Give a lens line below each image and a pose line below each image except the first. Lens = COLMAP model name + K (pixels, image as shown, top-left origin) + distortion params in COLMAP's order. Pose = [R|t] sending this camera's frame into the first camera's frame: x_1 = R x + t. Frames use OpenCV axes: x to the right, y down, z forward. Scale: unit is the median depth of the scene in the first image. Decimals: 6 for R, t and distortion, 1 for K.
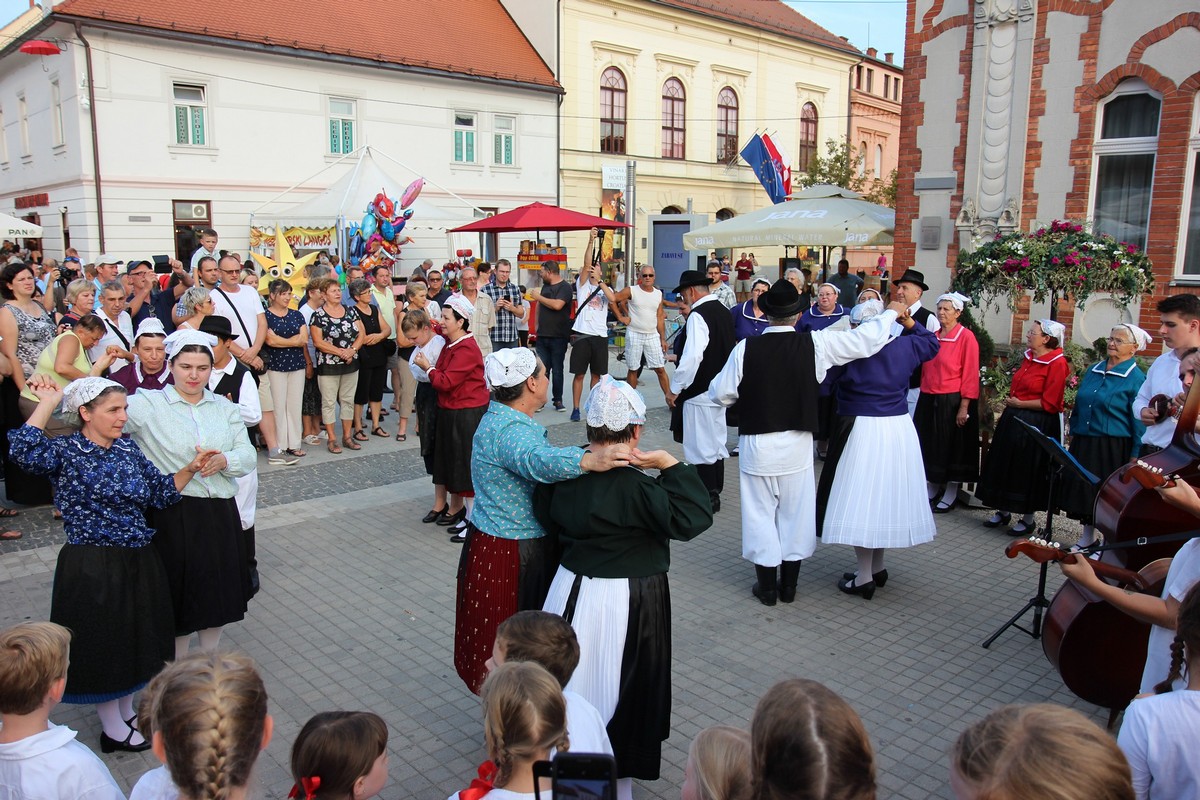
lens RADIAL K [[917.9, 0, 570.6], [0, 917.9, 393.0], [0, 0, 1]] dist [-0.106803, 0.095562]
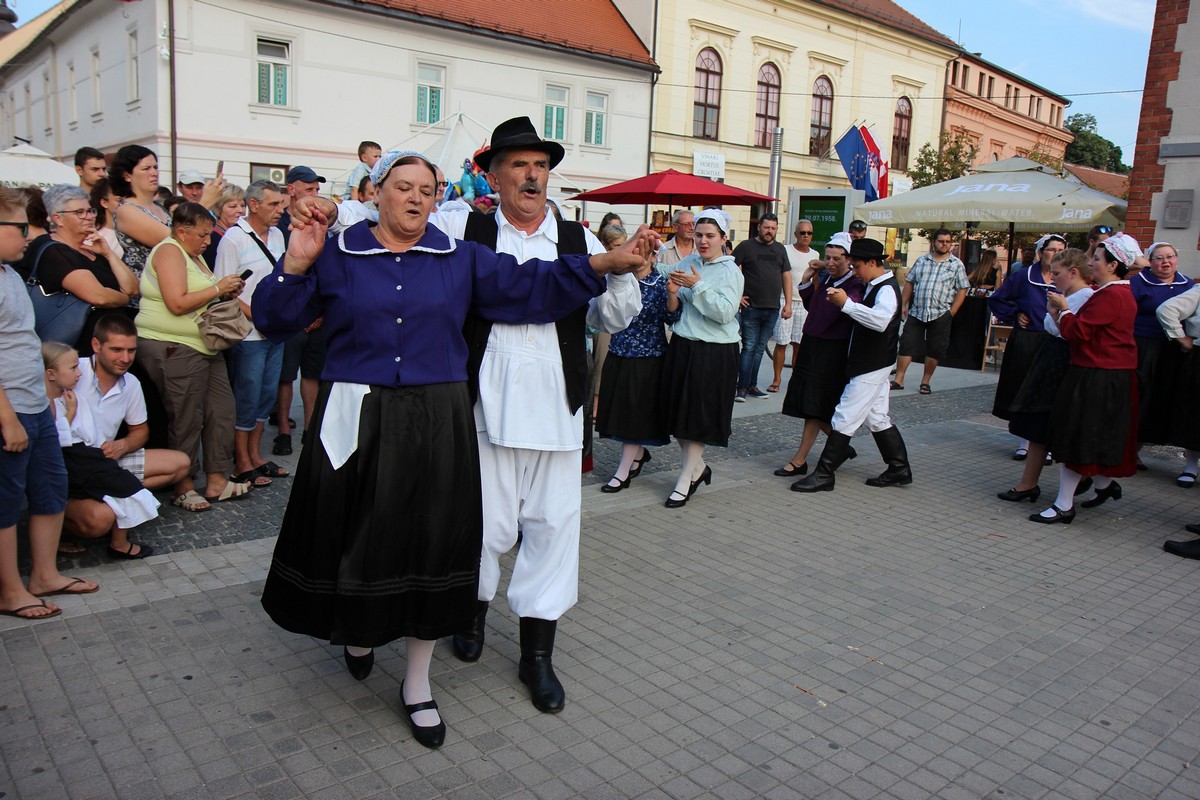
lens RADIAL K [[917.9, 0, 580.5], [0, 917.9, 385.4], [0, 0, 1]] dist [-0.106803, 0.095562]
pose [[0.998643, 0.043438, -0.028732, -0.062783], [-0.043682, 0.999014, -0.007904, 0.008994], [0.028360, 0.009148, 0.999556, 0.074928]]
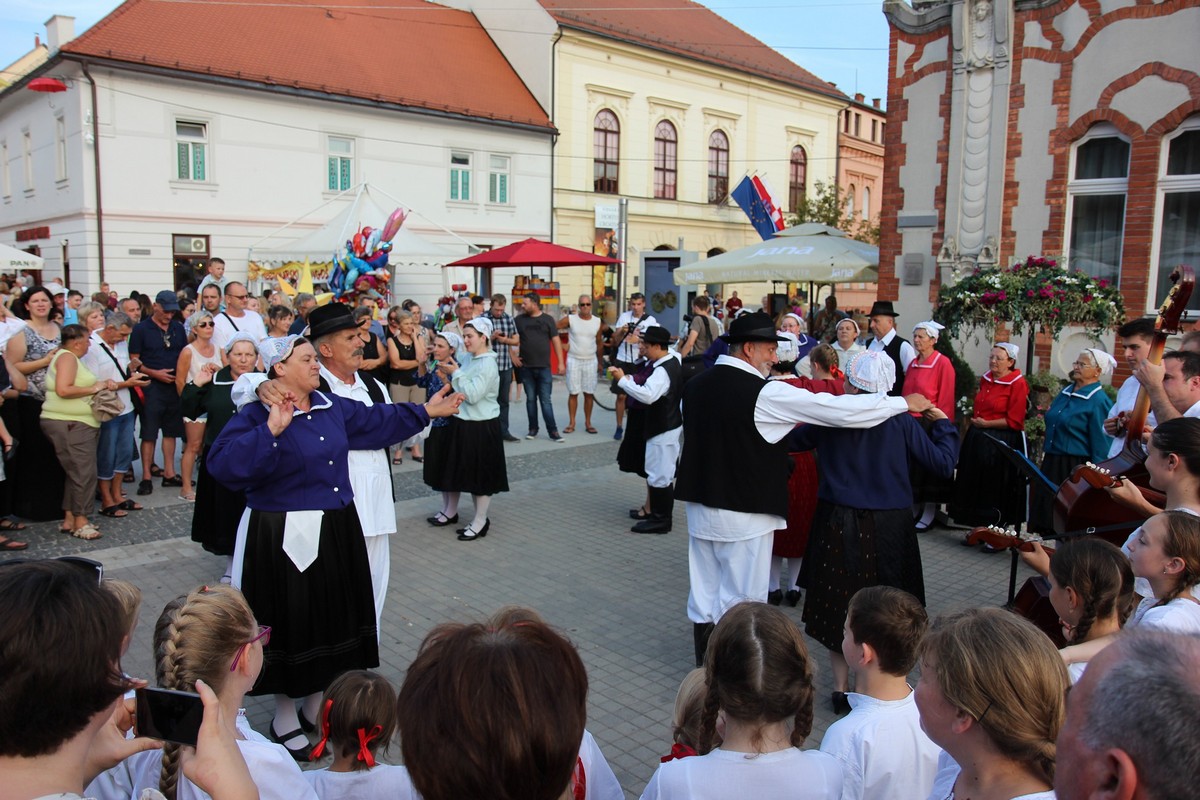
lens RADIAL K [[917.9, 0, 568.8], [0, 917.9, 386.5], [0, 0, 1]] dist [-0.106803, 0.095562]
pose [[0.999951, 0.007211, 0.006783, -0.000183], [-0.006865, 0.998742, -0.049675, 0.005046], [-0.007132, 0.049626, 0.998742, -0.010202]]
